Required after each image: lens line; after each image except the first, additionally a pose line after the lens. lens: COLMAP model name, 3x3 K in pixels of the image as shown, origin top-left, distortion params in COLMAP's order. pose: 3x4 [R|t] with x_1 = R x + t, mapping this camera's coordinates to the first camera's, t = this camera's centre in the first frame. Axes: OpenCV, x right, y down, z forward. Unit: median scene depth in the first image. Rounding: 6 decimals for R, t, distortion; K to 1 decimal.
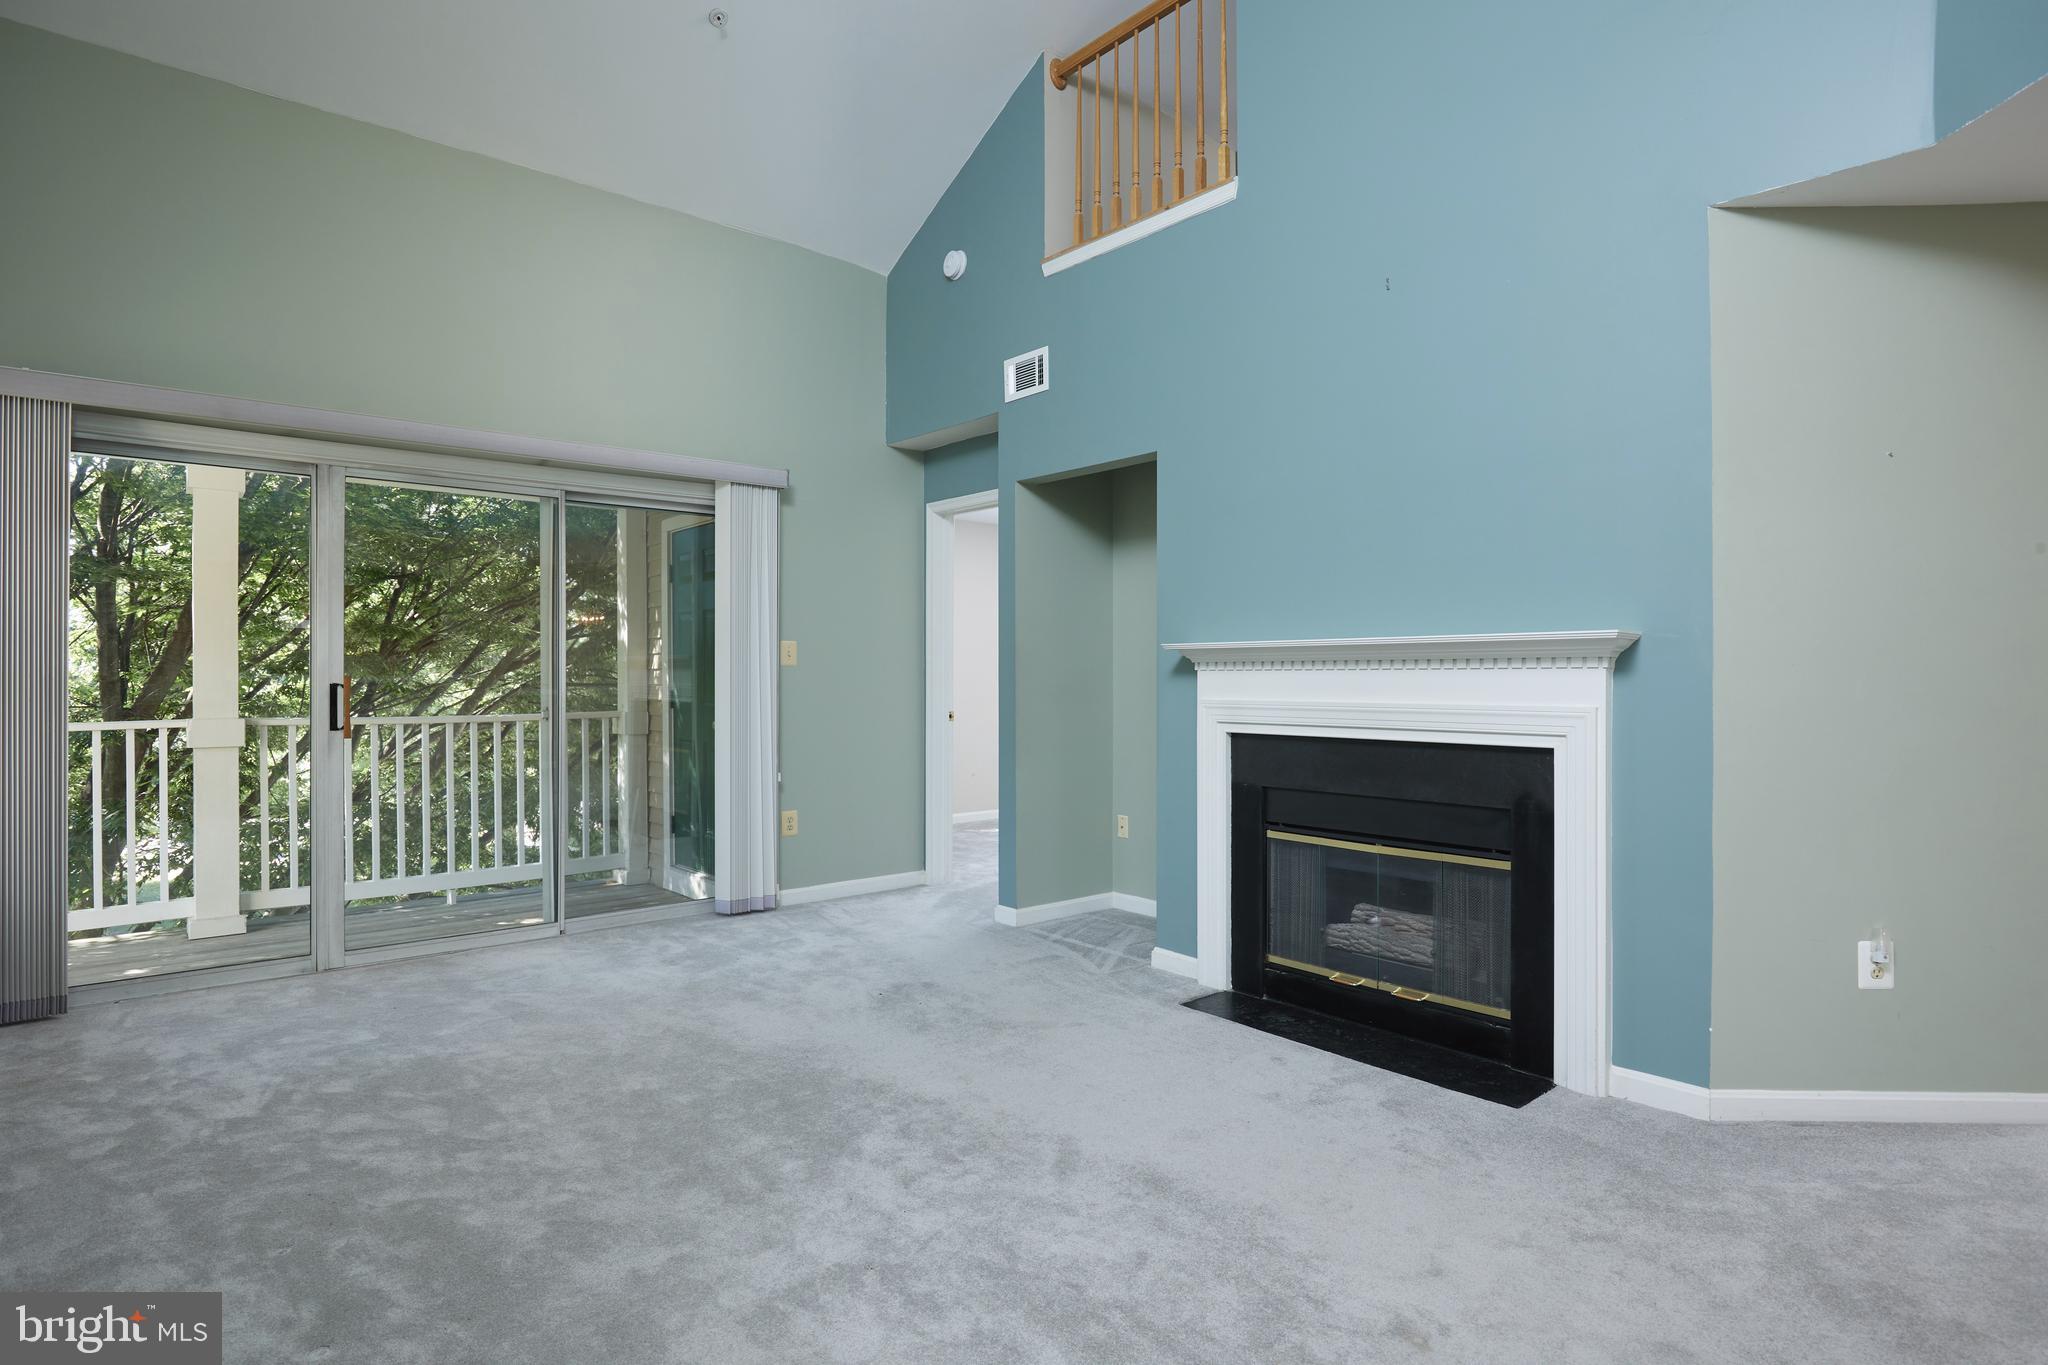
lens RADIAL K [[1063.7, 0, 1016.5], [0, 1063.7, 666.6], [0, 0, 1]] dist [-0.028228, 0.004681]
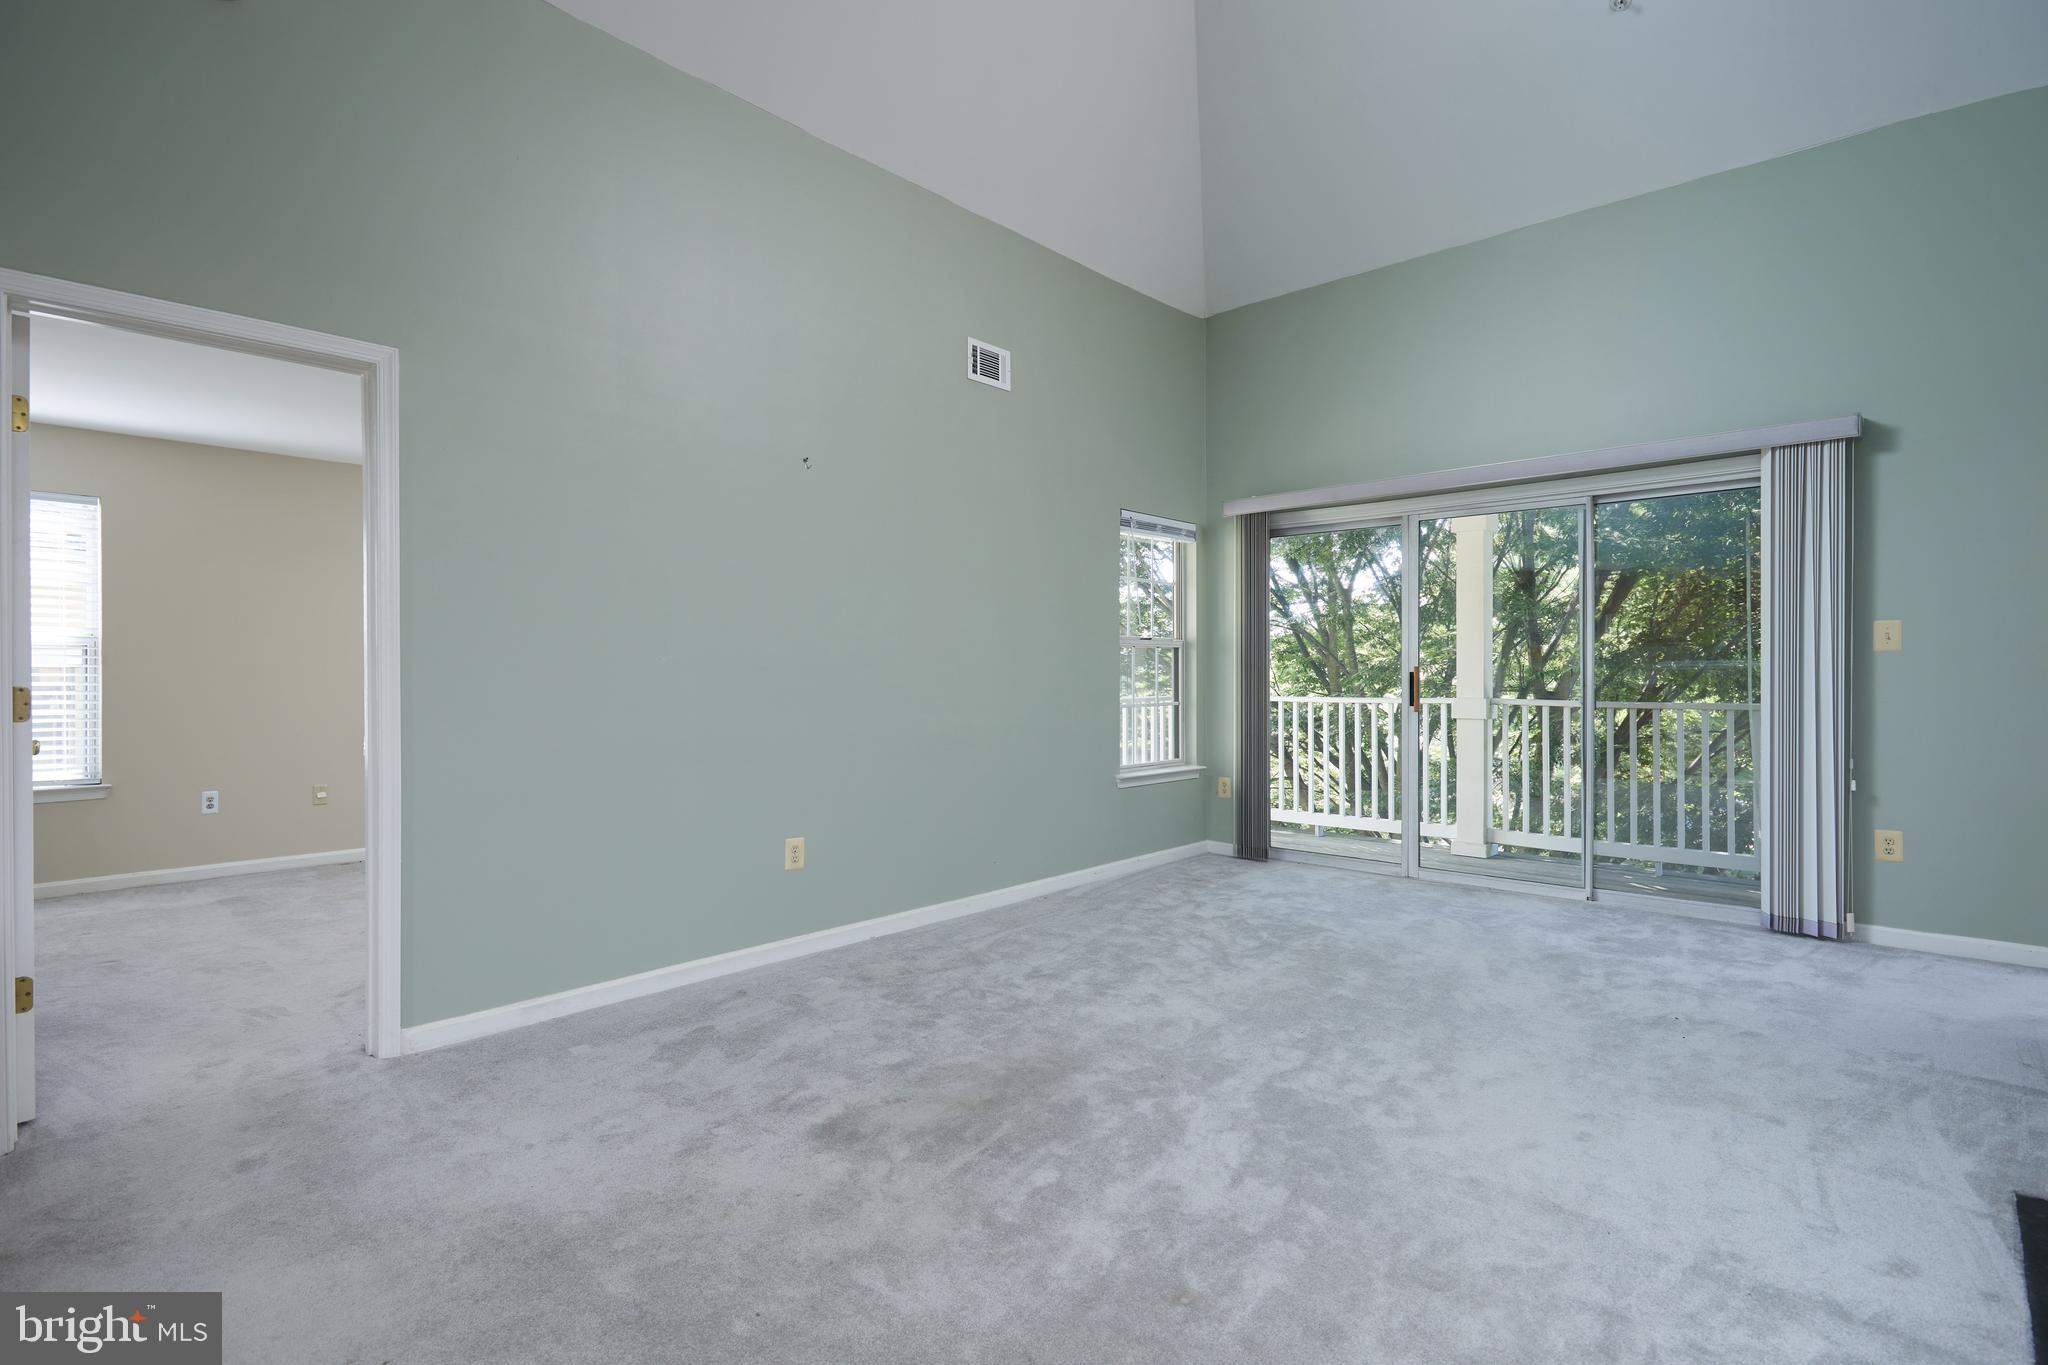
lens RADIAL K [[1016.7, 0, 1010.3], [0, 1016.7, 696.1], [0, 0, 1]] dist [-0.000808, 0.000194]
pose [[0.112568, 0.025617, -0.993314, 0.664488], [0.017503, 0.999461, 0.027759, -0.000141], [0.993490, -0.020511, 0.112059, 0.344153]]
